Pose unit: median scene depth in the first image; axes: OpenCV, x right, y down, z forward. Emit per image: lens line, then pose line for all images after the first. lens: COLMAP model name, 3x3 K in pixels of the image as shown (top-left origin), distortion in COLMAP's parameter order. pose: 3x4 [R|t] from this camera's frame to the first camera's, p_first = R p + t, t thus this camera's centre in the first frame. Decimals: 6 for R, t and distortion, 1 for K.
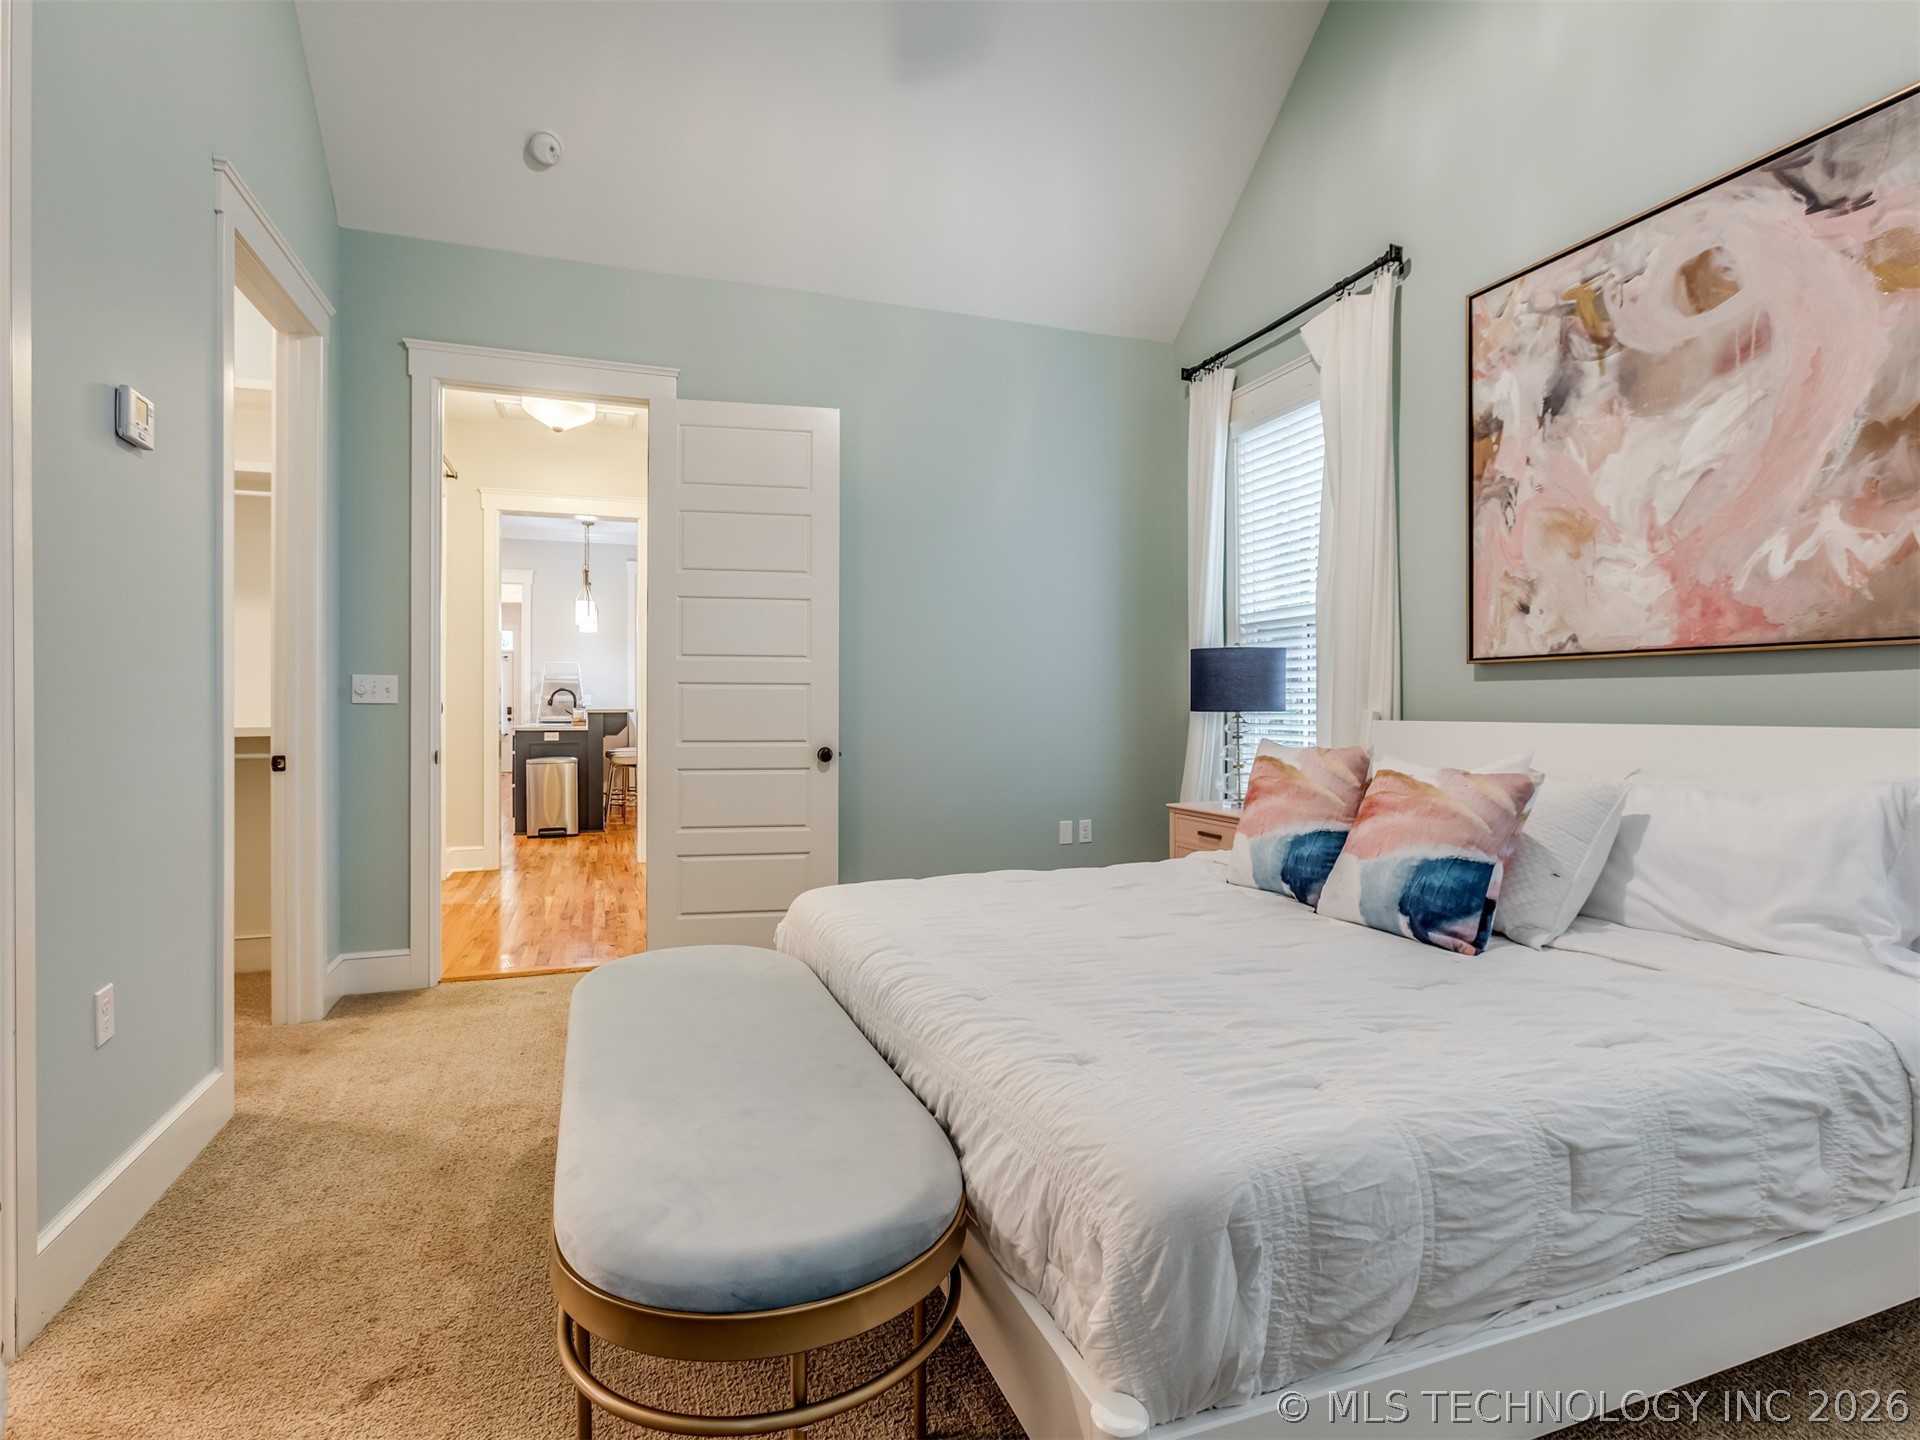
lens RADIAL K [[914.1, 0, 894.3], [0, 914.1, 696.8], [0, 0, 1]] dist [-0.006134, 0.001569]
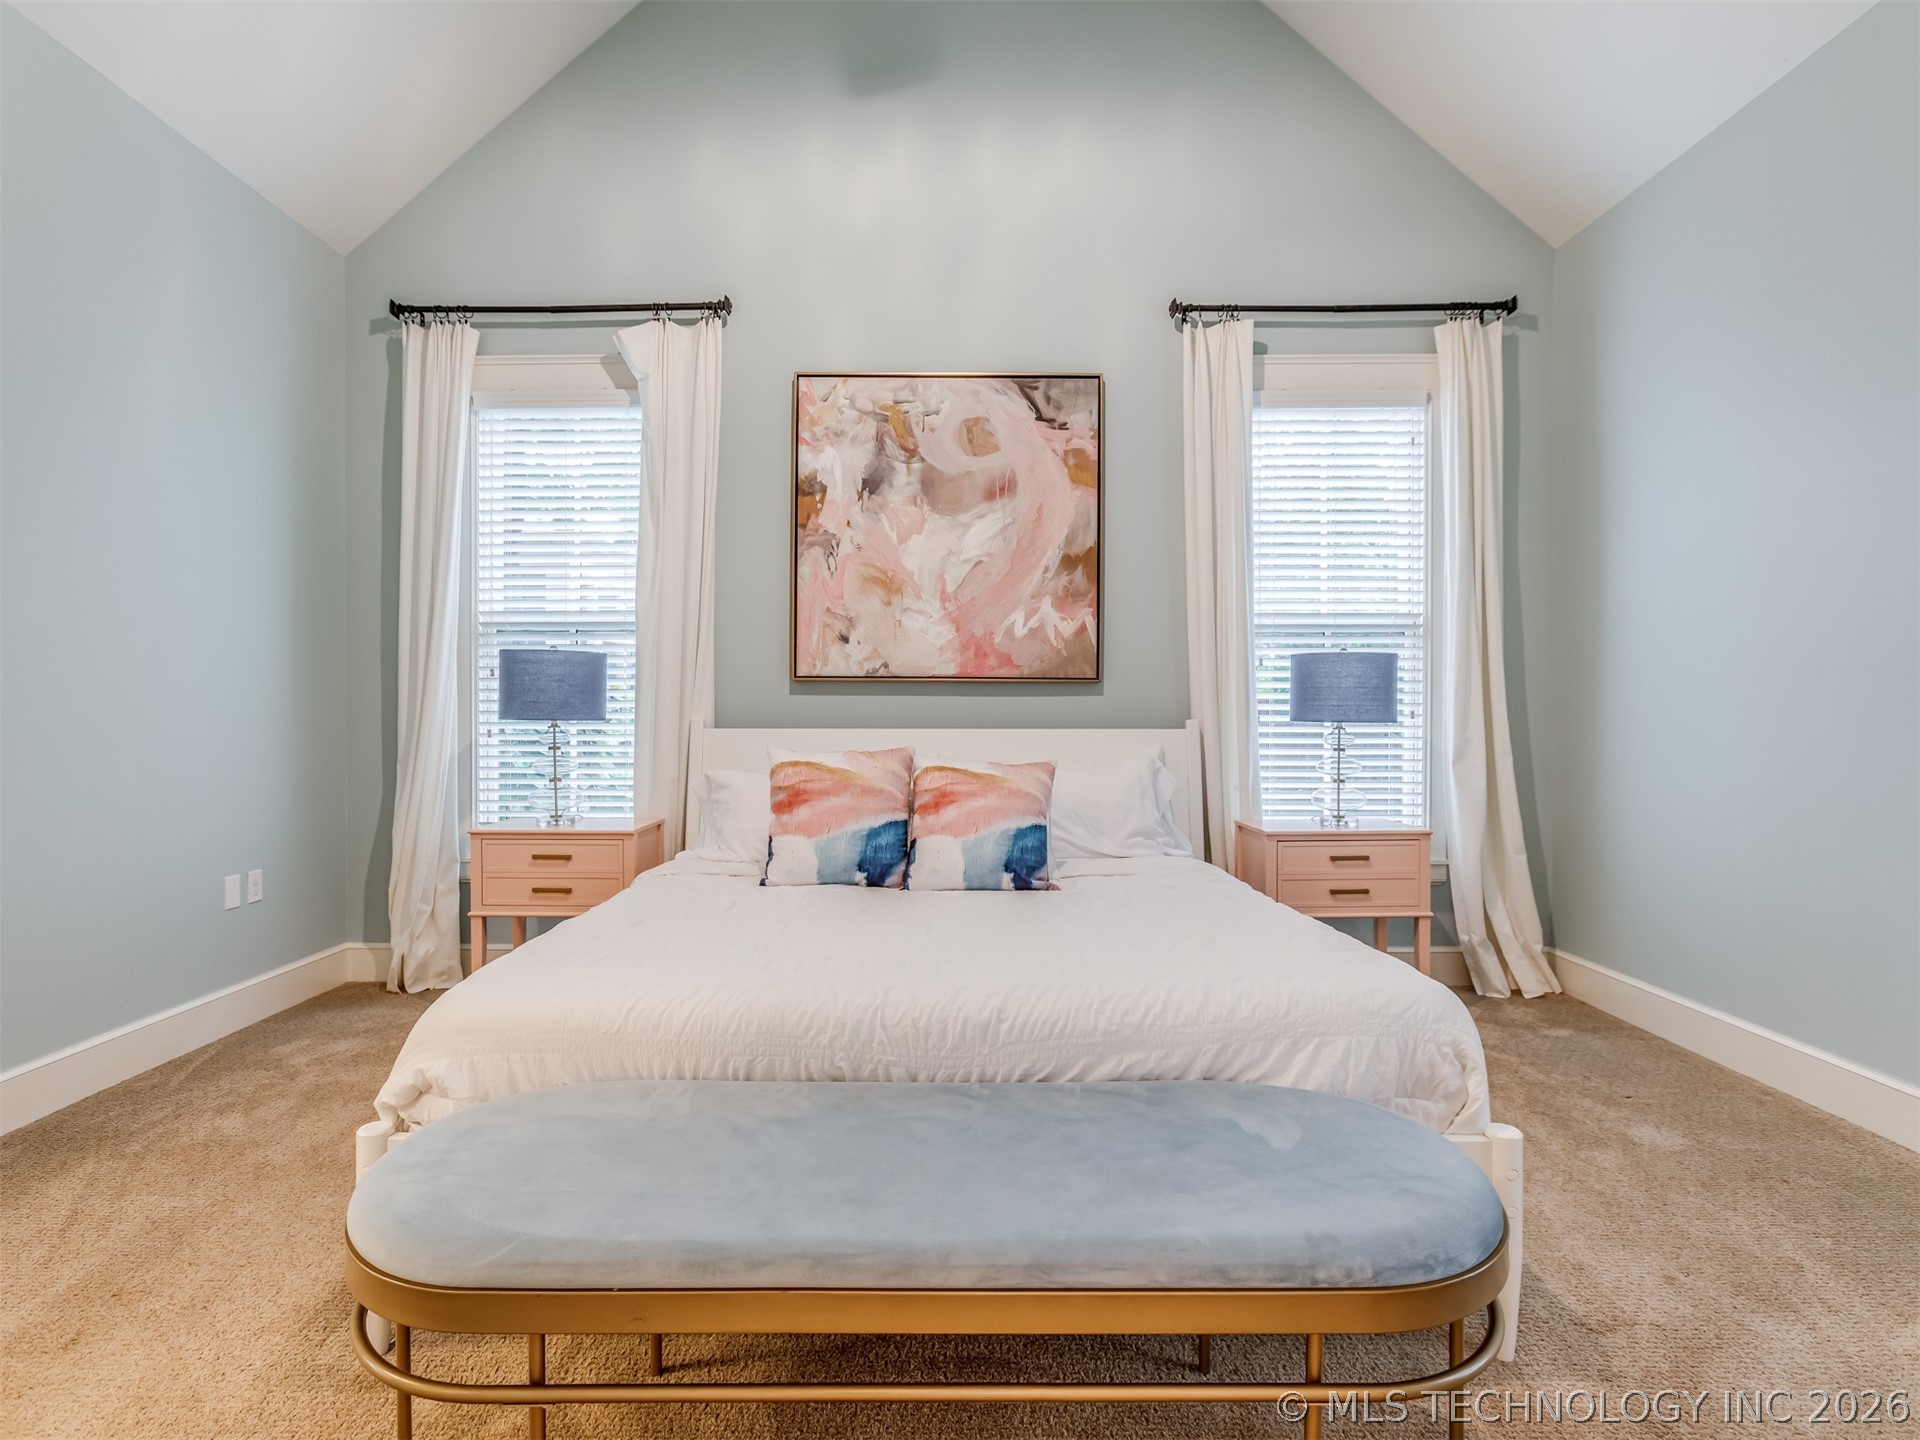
lens RADIAL K [[965.0, 0, 956.6], [0, 965.0, 711.1], [0, 0, 1]] dist [-0.022070, 0.000581]
pose [[0.355547, 0.008111, 0.934623, -0.582163], [-0.014101, 0.999895, -0.003313, 0.007117], [-0.934552, -0.012001, 0.355624, 0.427441]]
